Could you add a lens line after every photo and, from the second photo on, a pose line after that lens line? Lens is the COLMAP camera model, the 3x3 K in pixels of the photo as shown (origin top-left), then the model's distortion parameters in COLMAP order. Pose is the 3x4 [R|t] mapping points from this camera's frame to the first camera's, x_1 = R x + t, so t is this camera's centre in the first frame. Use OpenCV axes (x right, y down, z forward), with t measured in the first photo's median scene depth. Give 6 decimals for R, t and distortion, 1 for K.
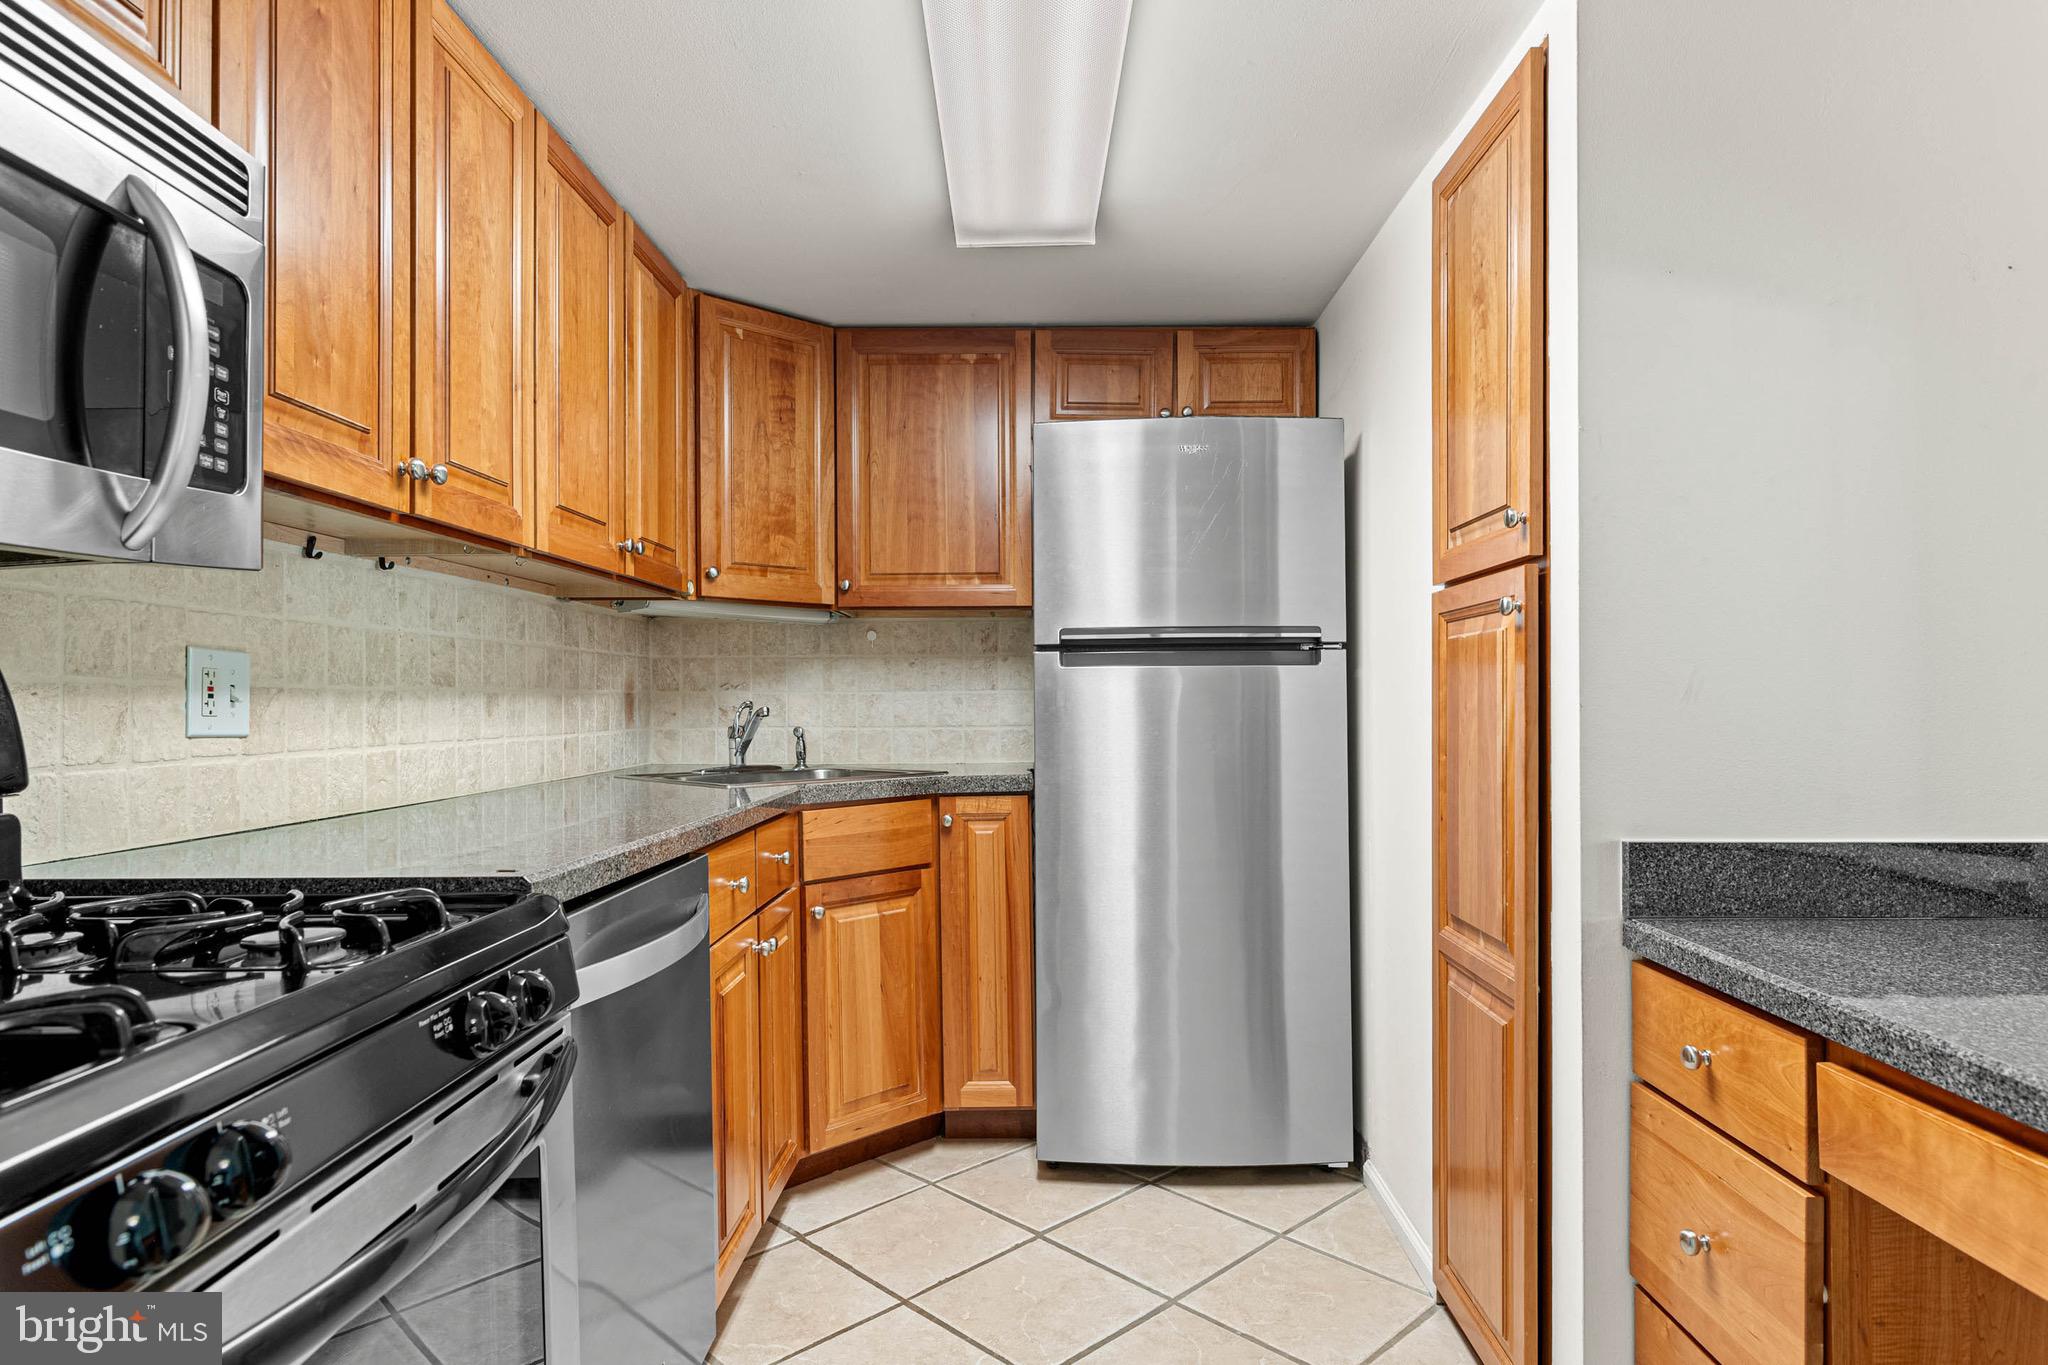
lens RADIAL K [[1183.0, 0, 1024.0], [0, 1183.0, 682.5], [0, 0, 1]] dist [-0.001797, -0.002119]
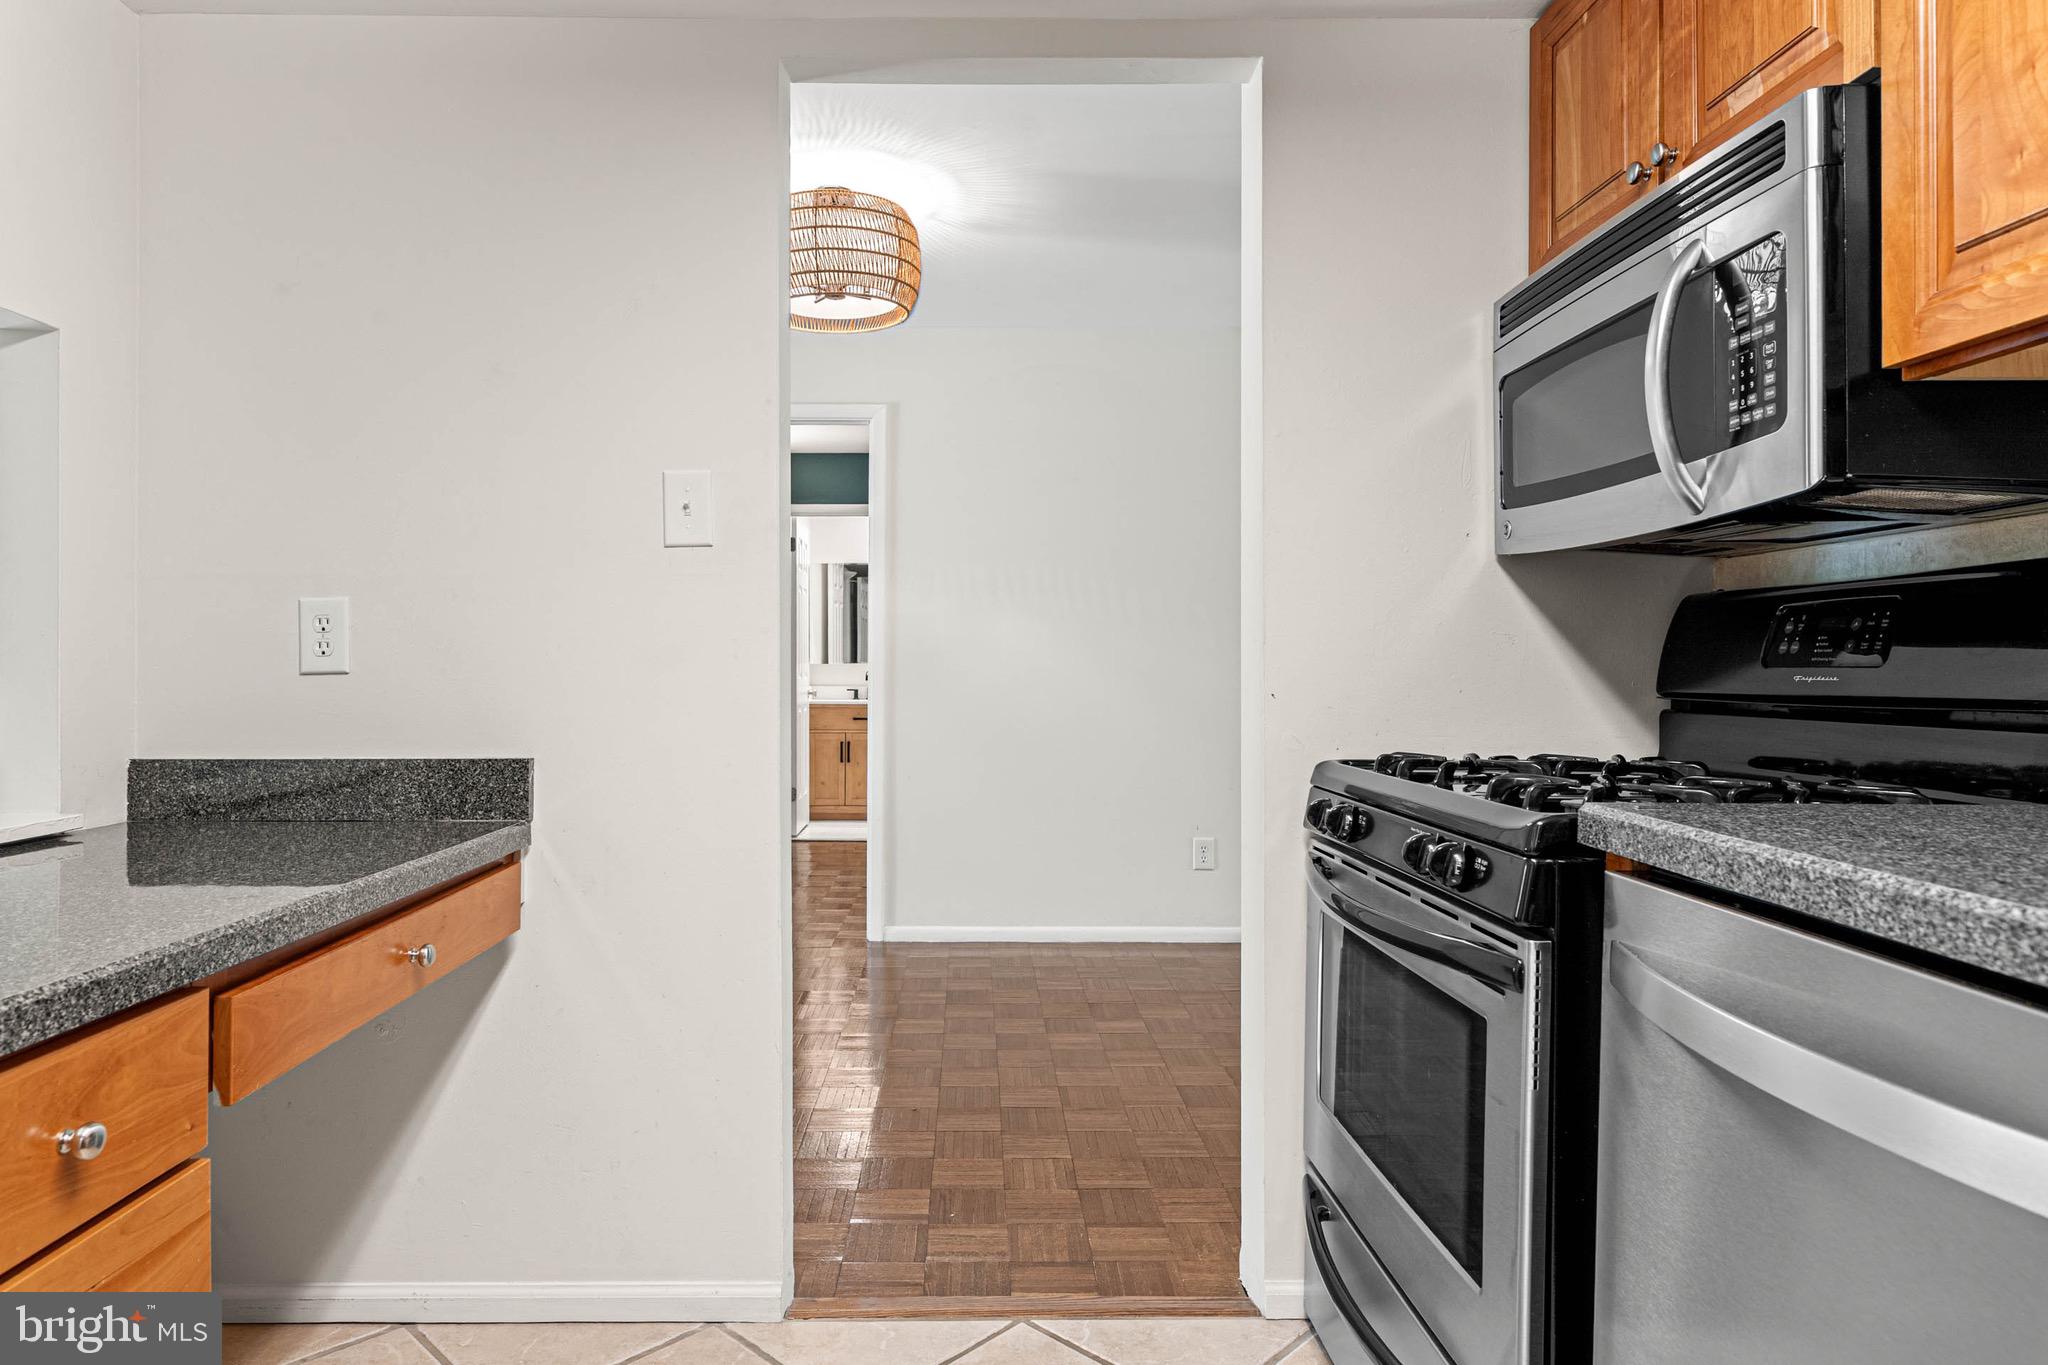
lens RADIAL K [[1183.0, 0, 1024.0], [0, 1183.0, 682.5], [0, 0, 1]] dist [-0.001797, -0.002119]
pose [[-0.998303, 0.002499, -0.058180, 0.044070], [0.002562, 0.999996, -0.001014, 0.035496], [0.058177, -0.001161, -0.998306, 1.012278]]
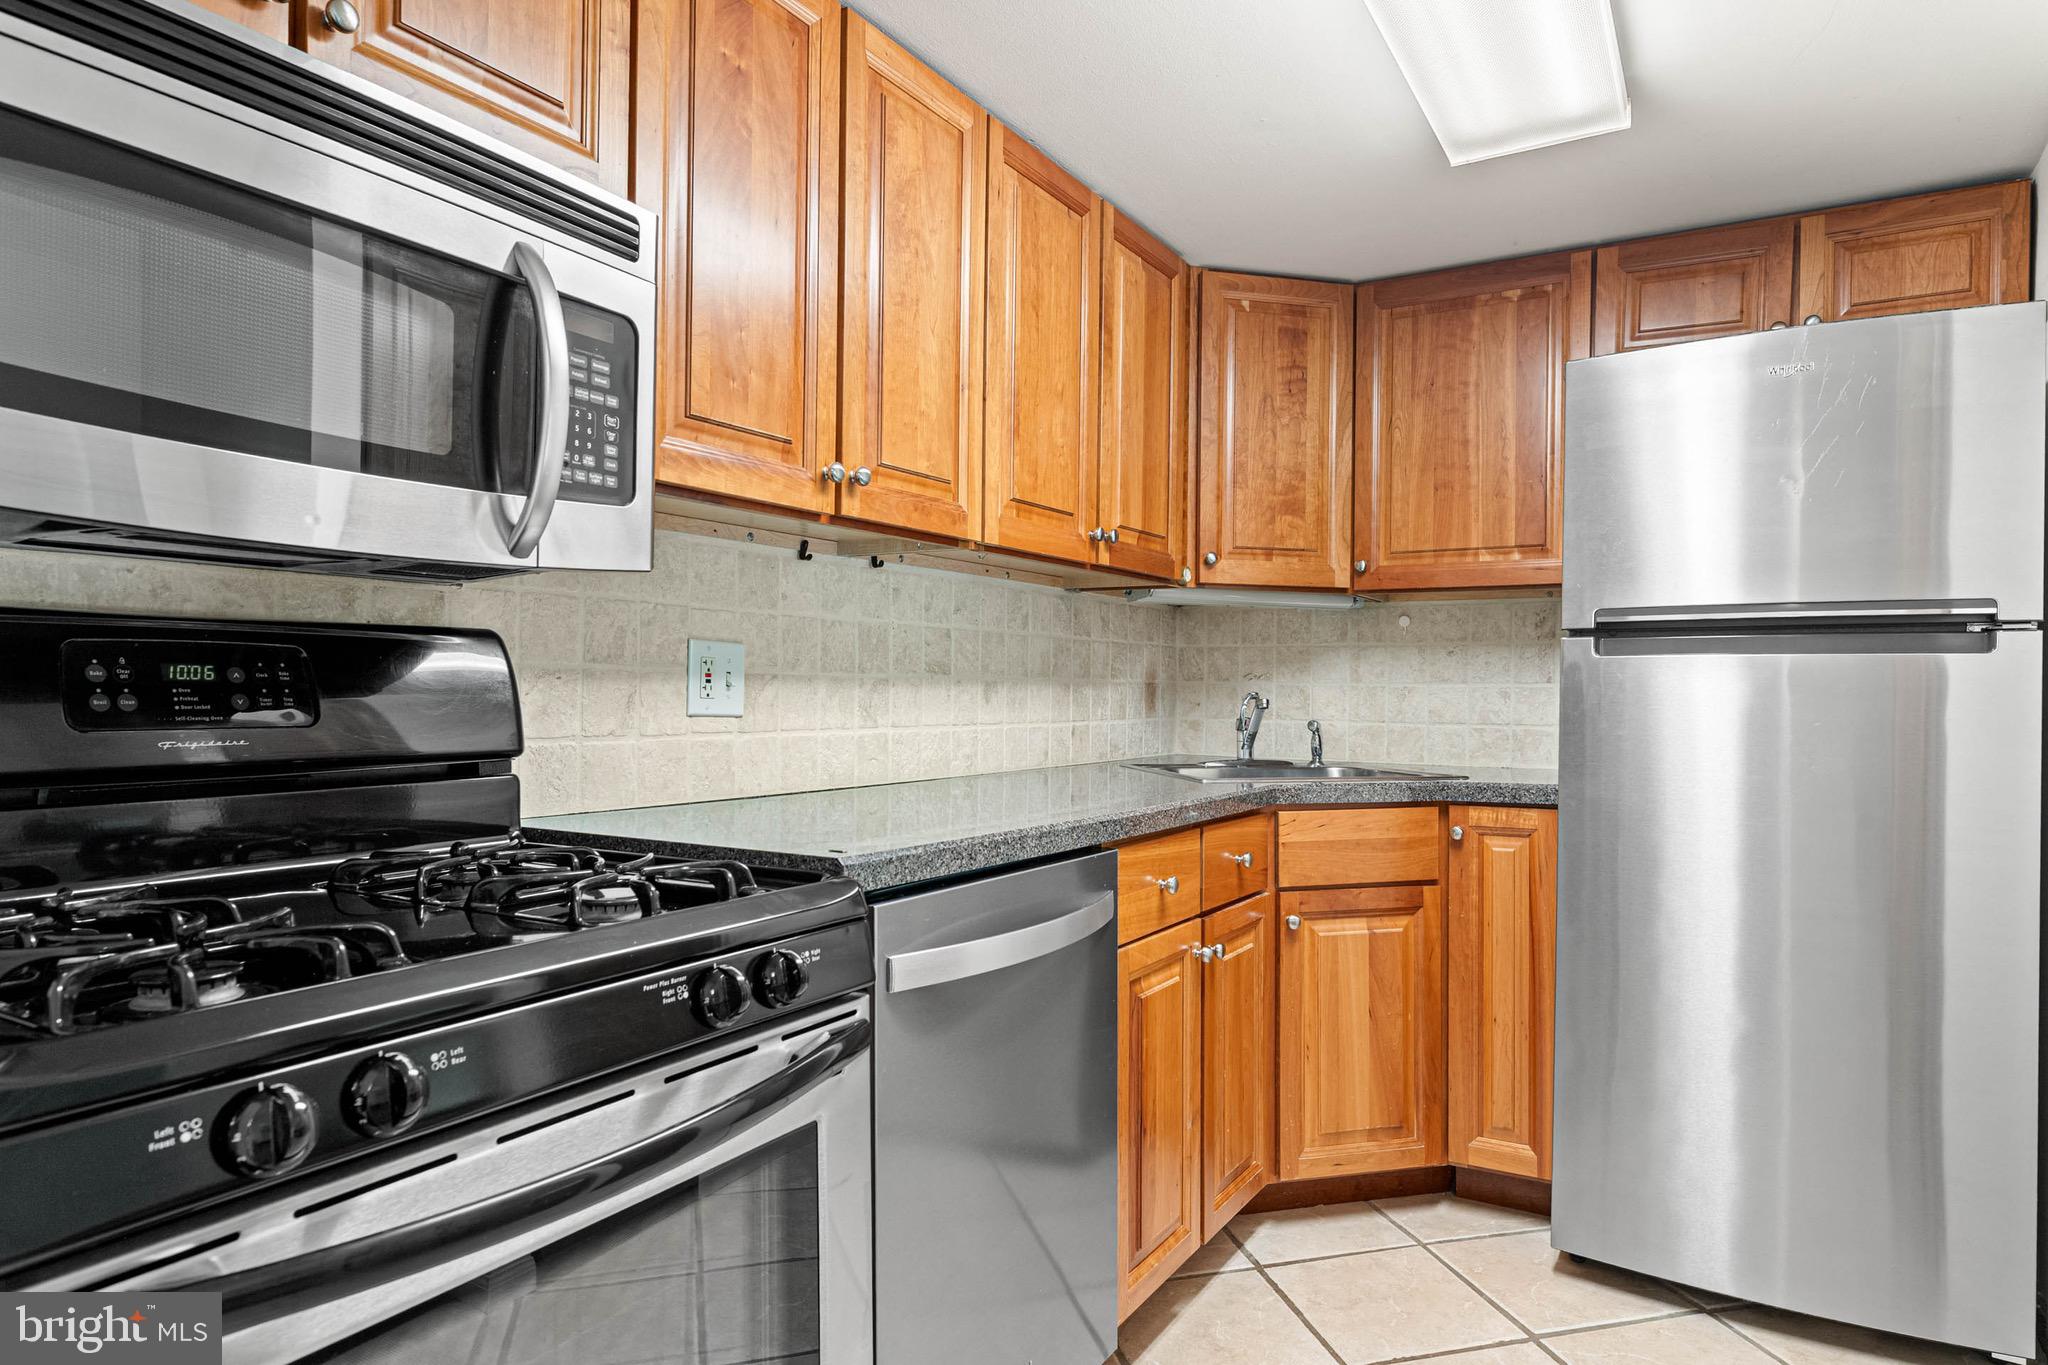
lens RADIAL K [[1207.5, 0, 1029.0], [0, 1207.5, 685.5], [0, 0, 1]] dist [-0.001862, -0.001513]
pose [[0.861200, 0.011386, -0.508139, 0.134638], [-0.005967, 0.999907, 0.012292, -0.000598], [0.508231, -0.007554, 0.861188, 0.092170]]
